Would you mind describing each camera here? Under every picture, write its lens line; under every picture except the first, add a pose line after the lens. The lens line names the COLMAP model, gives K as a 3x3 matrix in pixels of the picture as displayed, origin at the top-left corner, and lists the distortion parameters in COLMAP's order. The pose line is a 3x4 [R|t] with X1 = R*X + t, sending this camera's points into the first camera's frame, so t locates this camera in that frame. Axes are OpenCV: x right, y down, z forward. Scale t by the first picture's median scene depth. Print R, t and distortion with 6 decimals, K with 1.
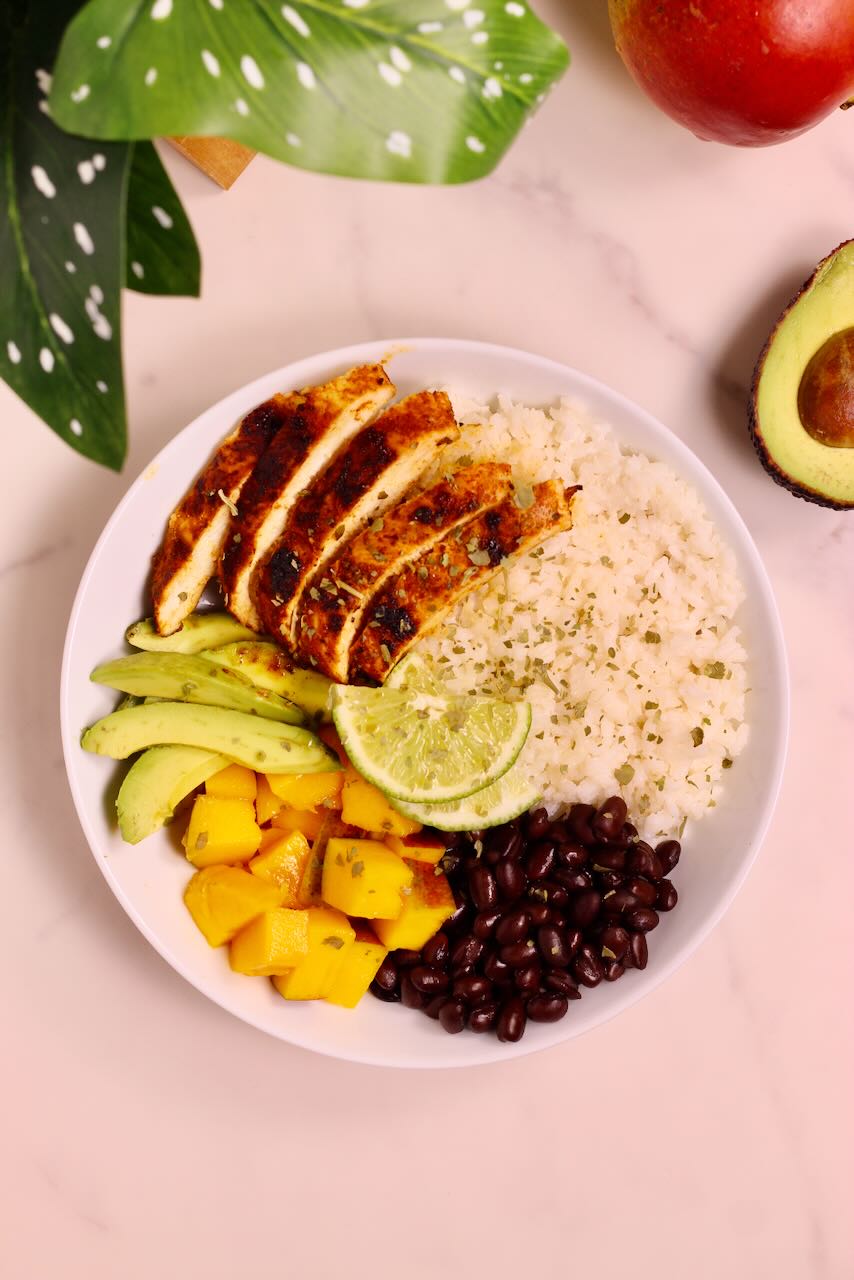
lens RADIAL K [[3068.9, 0, 427.0], [0, 3068.9, 640.0], [0, 0, 1]] dist [-0.139483, -0.043776]
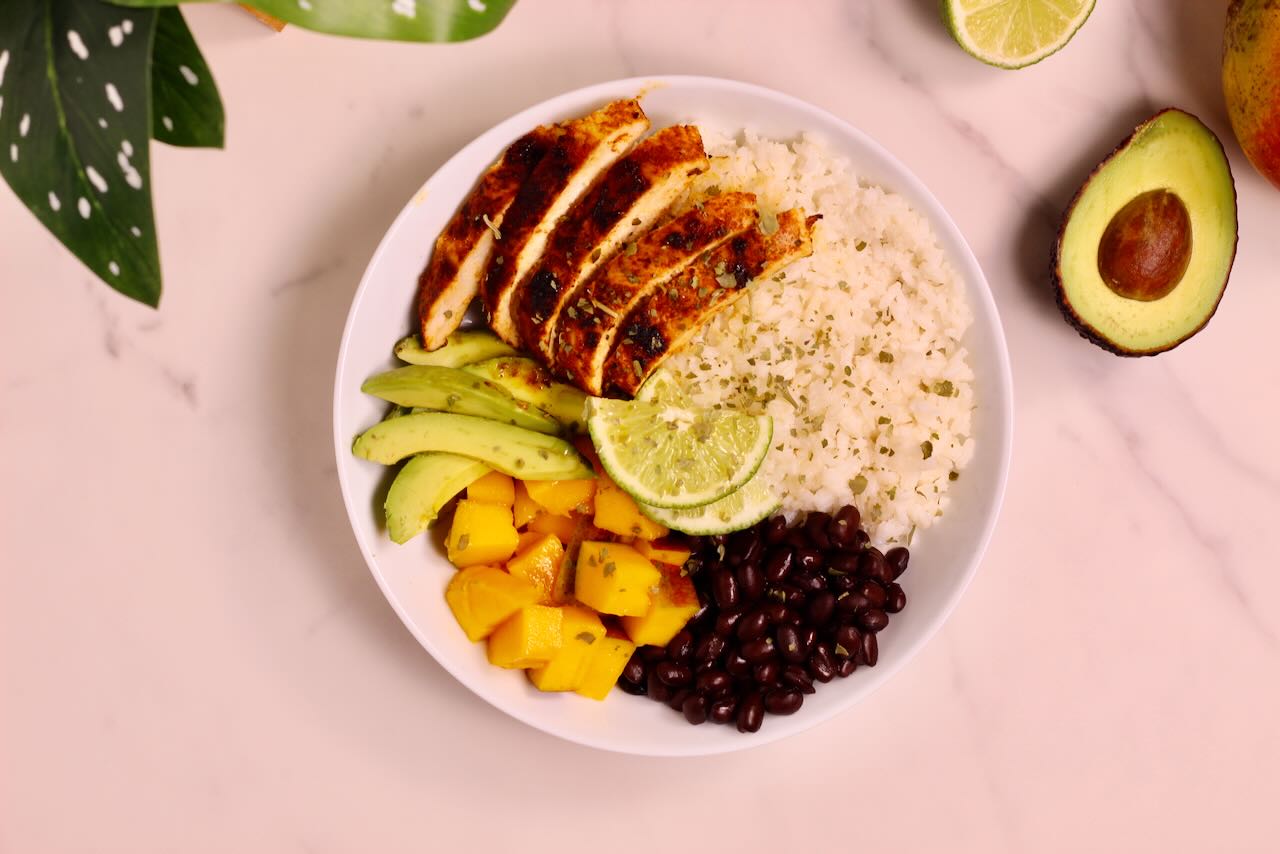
lens RADIAL K [[3068.9, 0, 640.0], [0, 3068.9, 427.0], [0, 0, 1]] dist [-0.139483, -0.043776]
pose [[0.999923, 0.011609, 0.004295, -0.016893], [-0.011653, 0.999878, 0.010360, 0.013469], [-0.004174, -0.010409, 0.999937, -0.073422]]
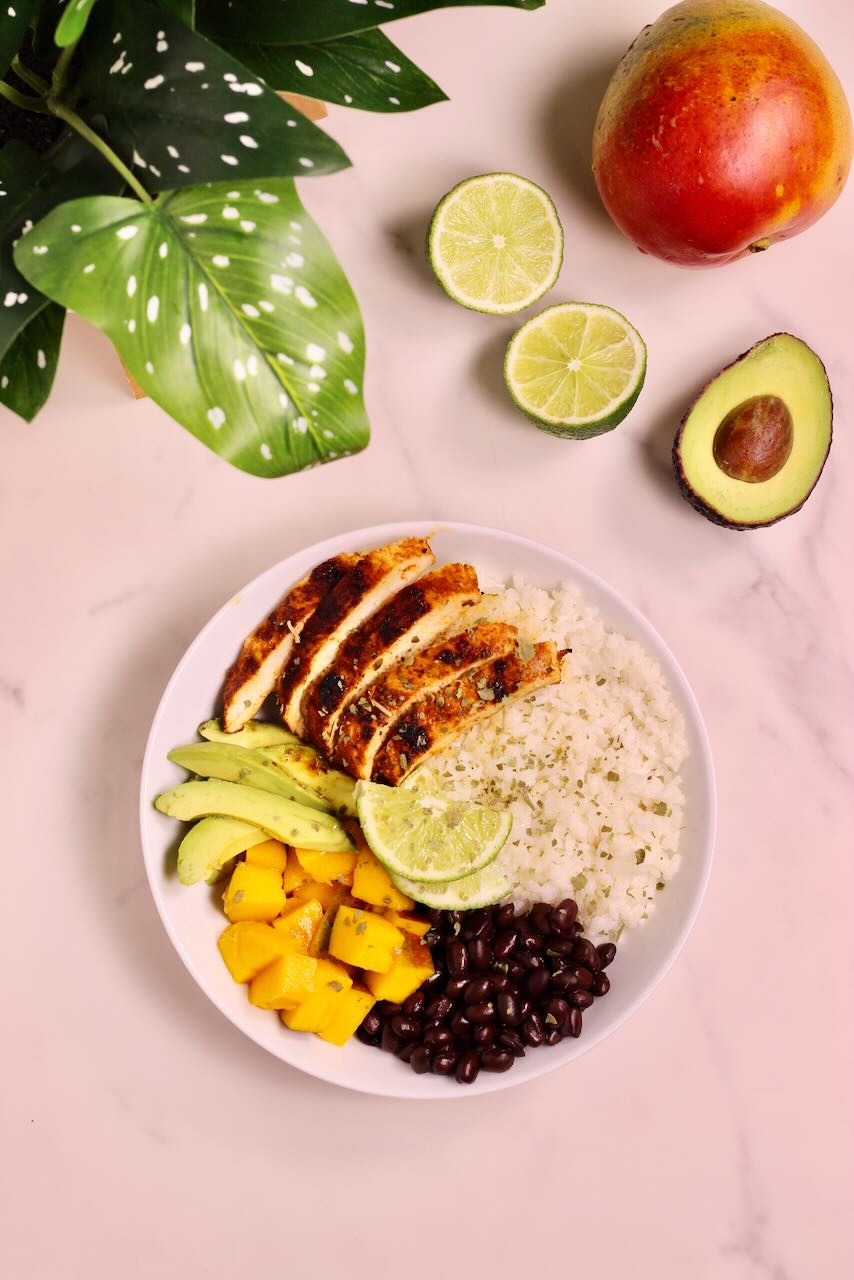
lens RADIAL K [[3068.9, 0, 427.0], [0, 3068.9, 640.0], [0, 0, 1]] dist [-0.139483, -0.043776]
pose [[0.992667, 0.119979, 0.014733, -0.028290], [-0.116665, 0.982815, -0.143051, 0.134046], [-0.031643, 0.140283, 0.989606, -0.260433]]
